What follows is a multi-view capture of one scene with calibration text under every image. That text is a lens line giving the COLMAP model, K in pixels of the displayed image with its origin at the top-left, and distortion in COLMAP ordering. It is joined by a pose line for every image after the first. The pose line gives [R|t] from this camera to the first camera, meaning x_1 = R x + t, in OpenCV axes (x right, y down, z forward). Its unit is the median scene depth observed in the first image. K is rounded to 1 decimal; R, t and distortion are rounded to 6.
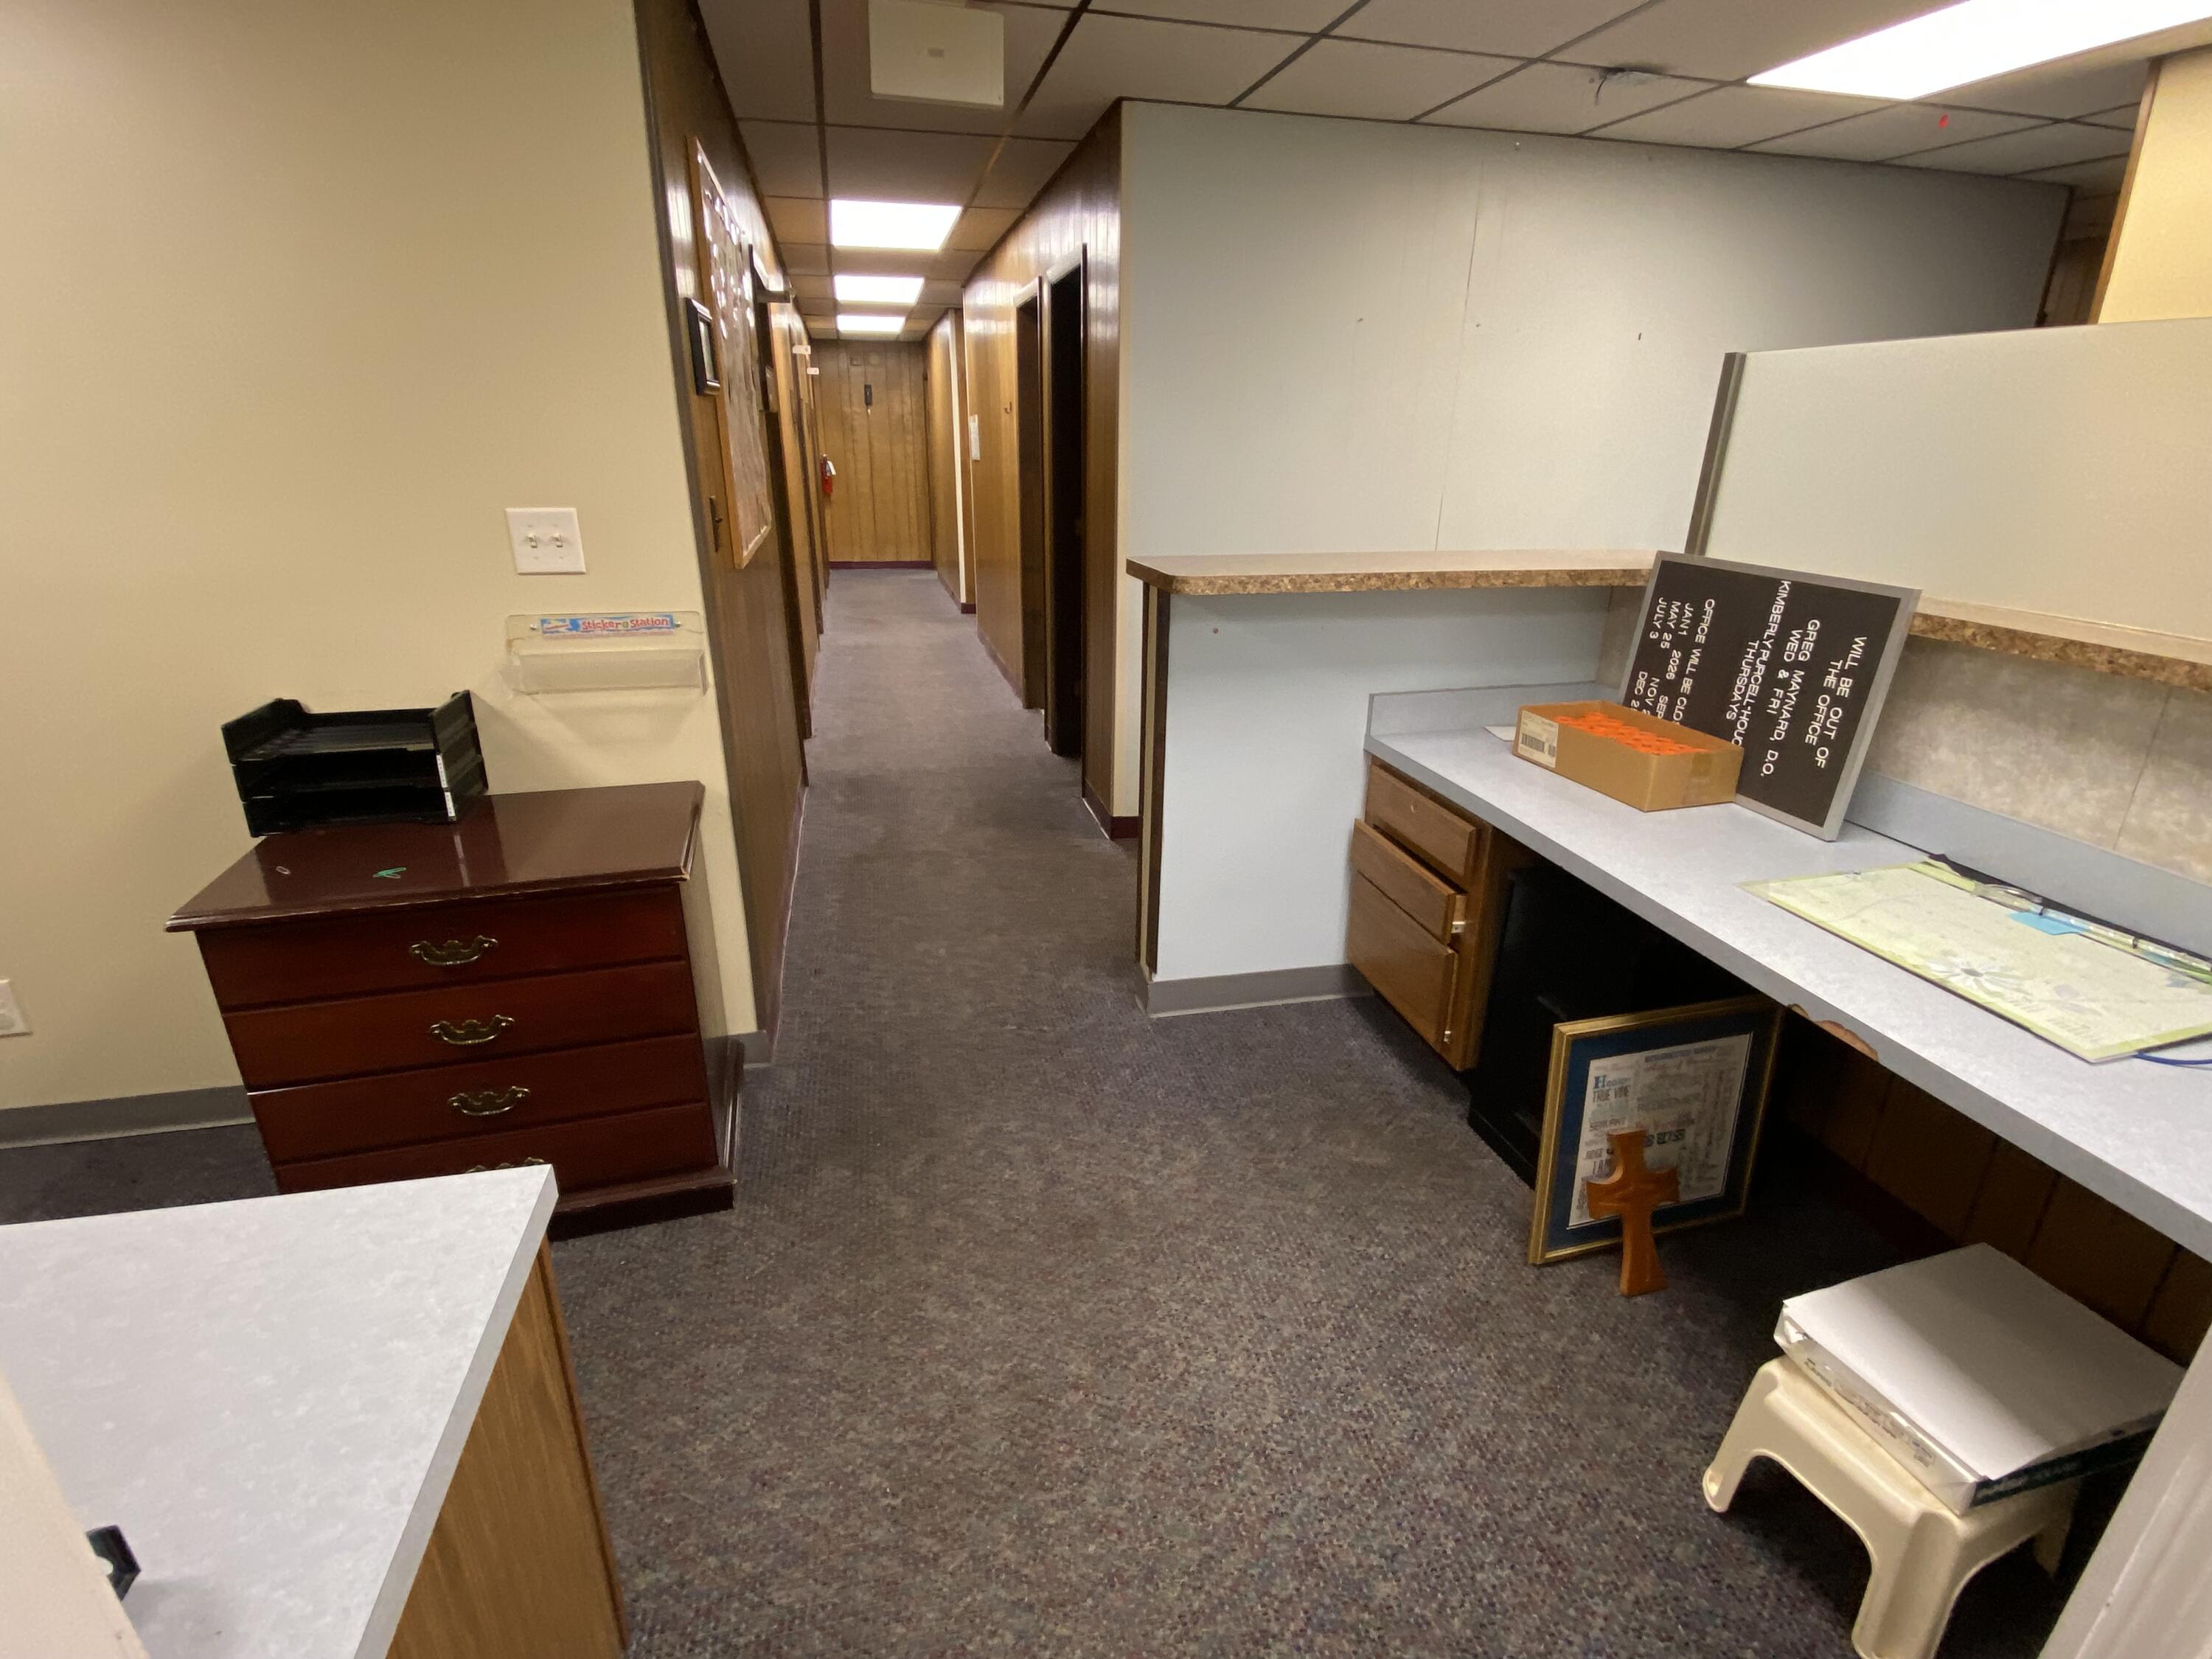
lens RADIAL K [[1051.5, 0, 1116.4], [0, 1051.5, 827.6], [0, 0, 1]] dist [0.002262, -0.001651]
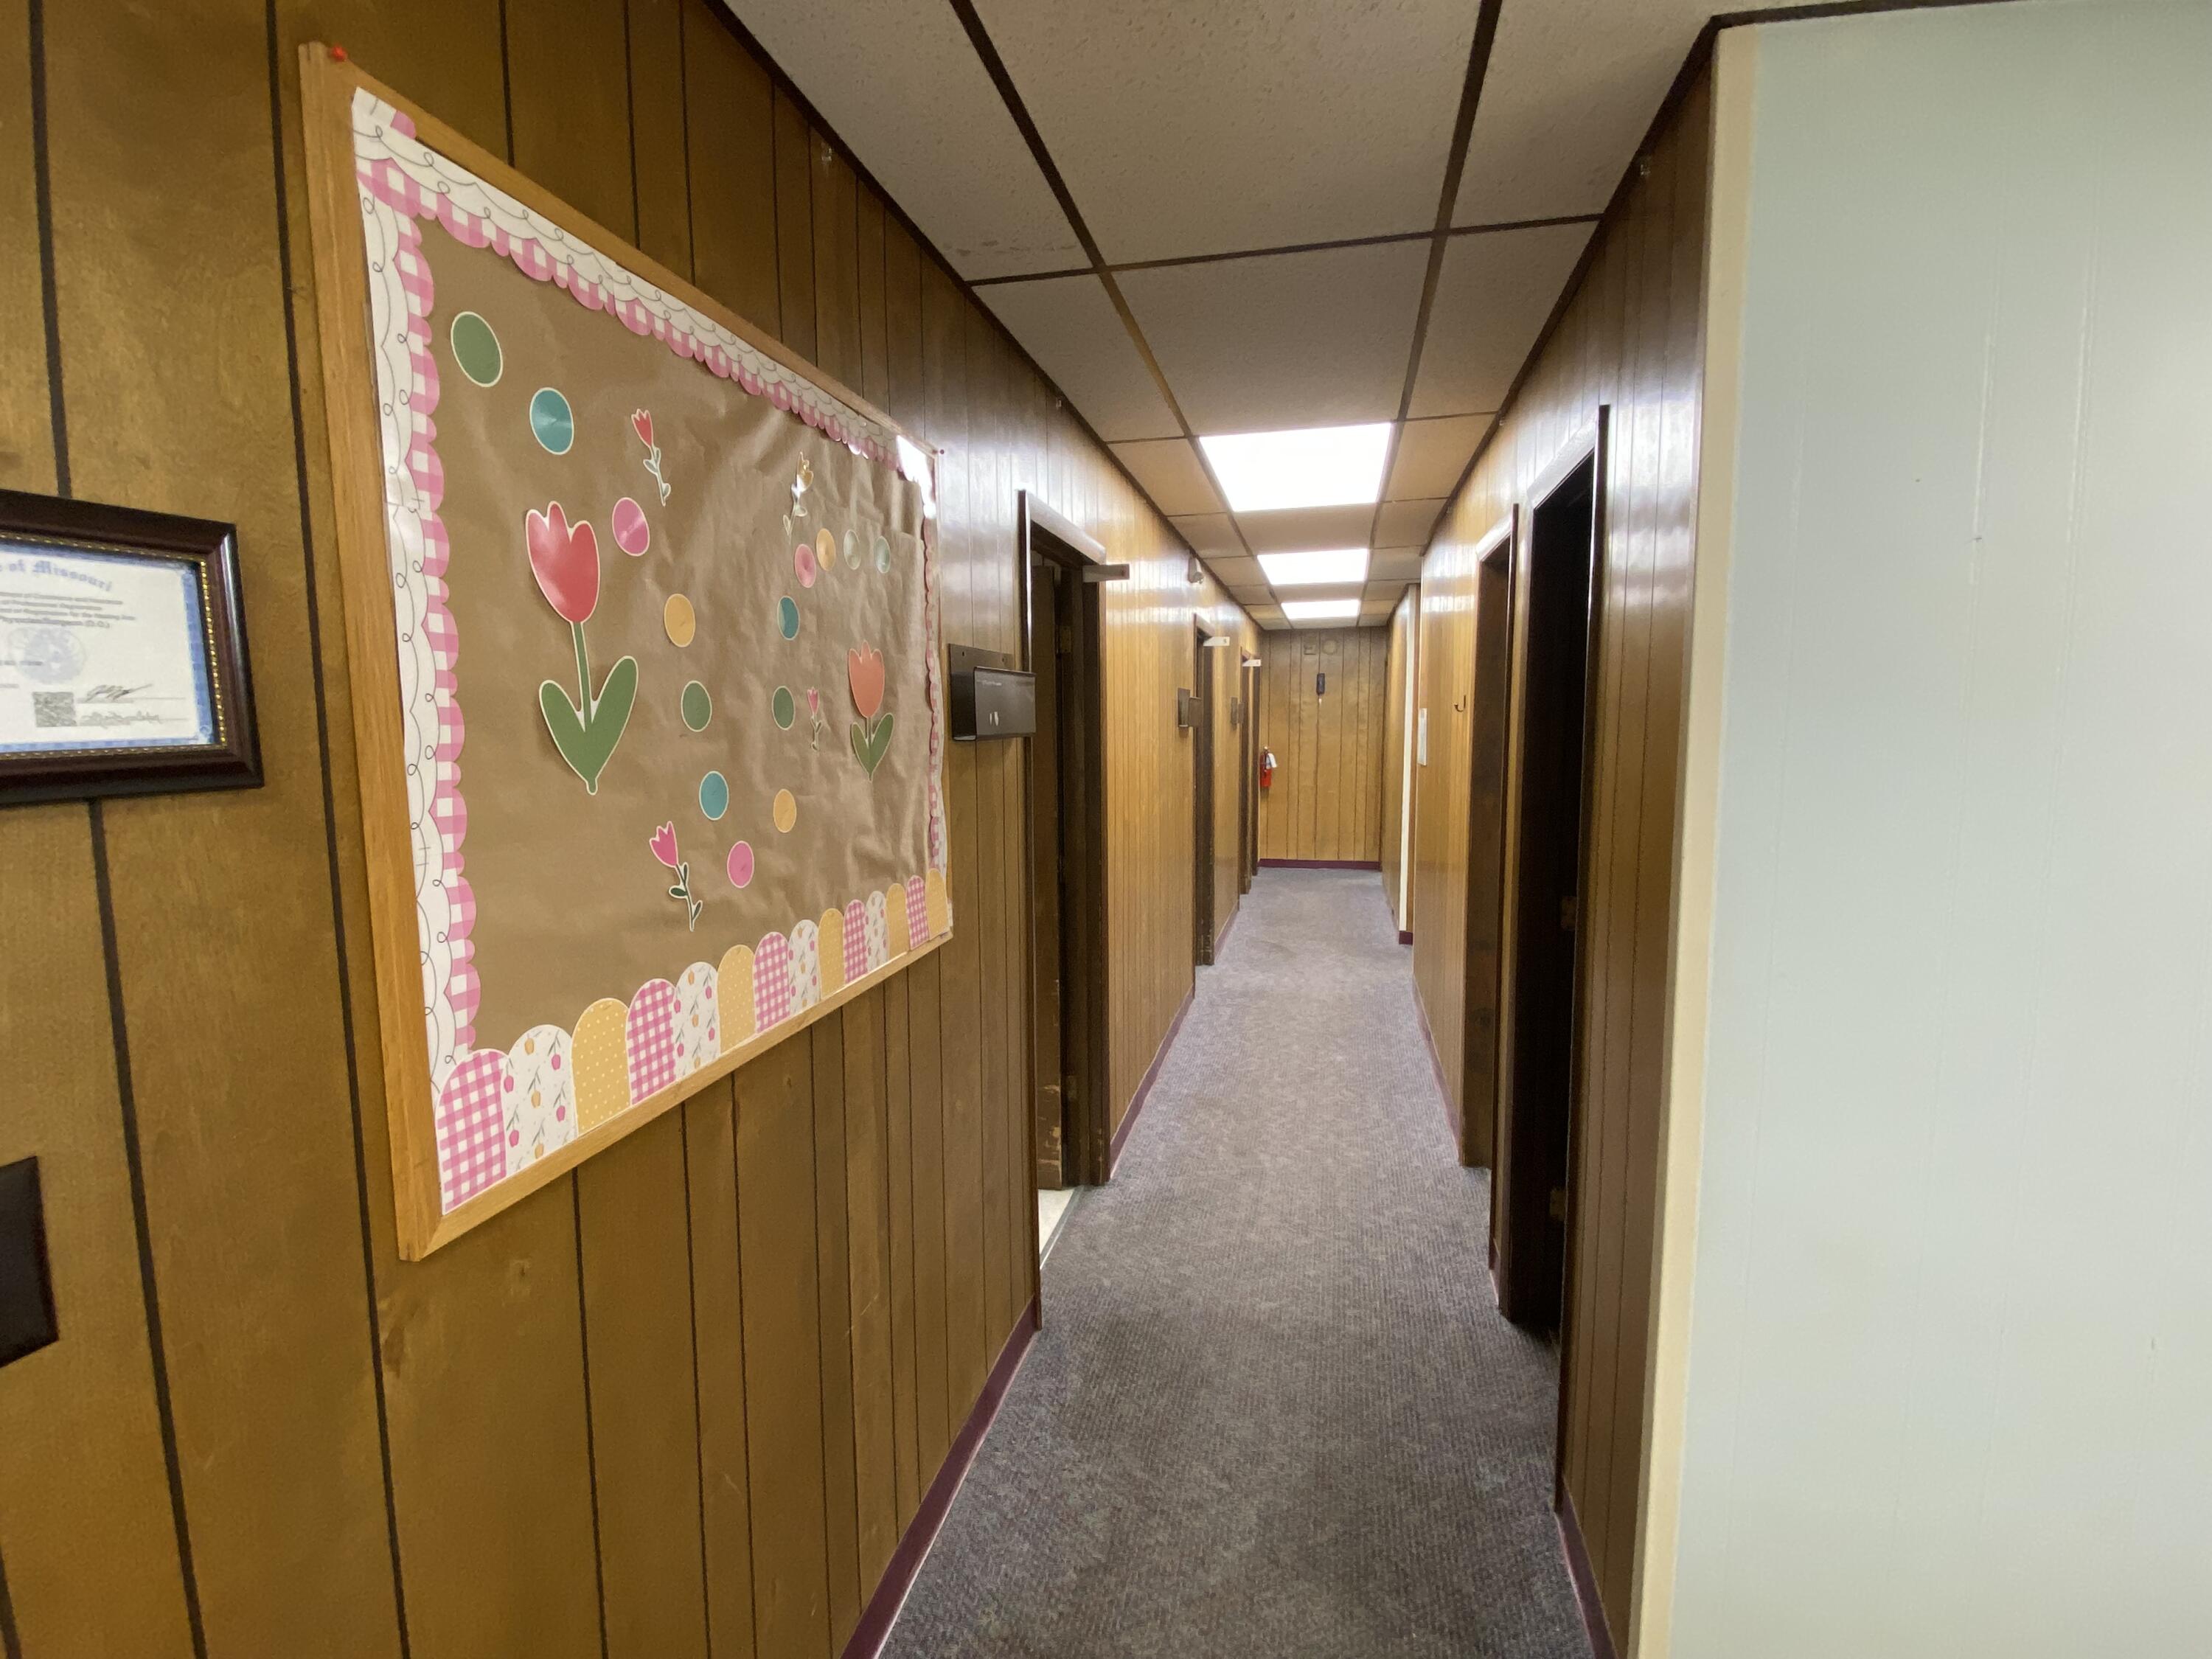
lens RADIAL K [[1051.5, 0, 1063.0], [0, 1051.5, 830.6], [0, 0, 1]] dist [0.002262, -0.001651]
pose [[0.885017, 0.025727, -0.464847, -0.008568], [-0.139413, 0.967298, -0.211892, -0.093008], [0.444194, 0.252334, 0.859662, 0.217501]]
